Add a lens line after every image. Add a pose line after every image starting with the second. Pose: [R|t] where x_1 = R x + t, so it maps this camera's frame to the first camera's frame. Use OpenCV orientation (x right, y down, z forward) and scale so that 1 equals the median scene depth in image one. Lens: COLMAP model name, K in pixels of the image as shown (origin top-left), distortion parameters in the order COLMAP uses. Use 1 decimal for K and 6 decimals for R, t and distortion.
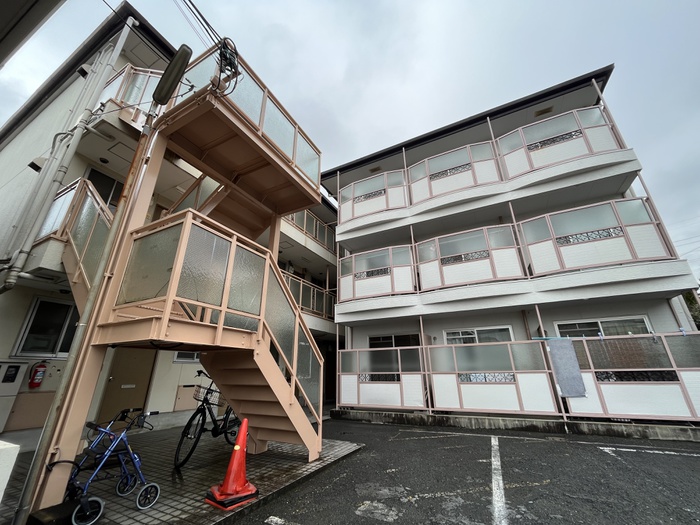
lens RADIAL K [[280.8, 0, 346.8], [0, 280.8, 262.9], [0, 0, 1]] dist [-0.003043, 0.000408]
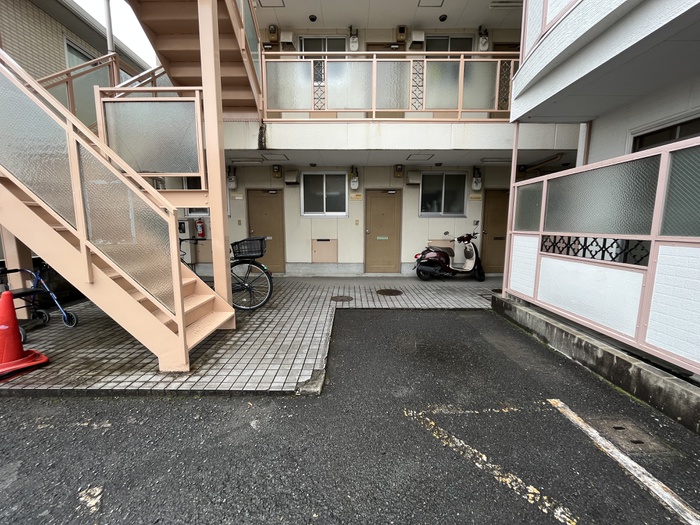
lens RADIAL K [[280.8, 0, 349.1], [0, 280.8, 261.2], [0, 0, 1]] dist [-0.003043, 0.000408]
pose [[0.458504, 0.122468, -0.880213, 0.346997], [0.322283, 0.900121, 0.293115, 0.273527], [0.828196, -0.418072, 0.373240, 0.743182]]
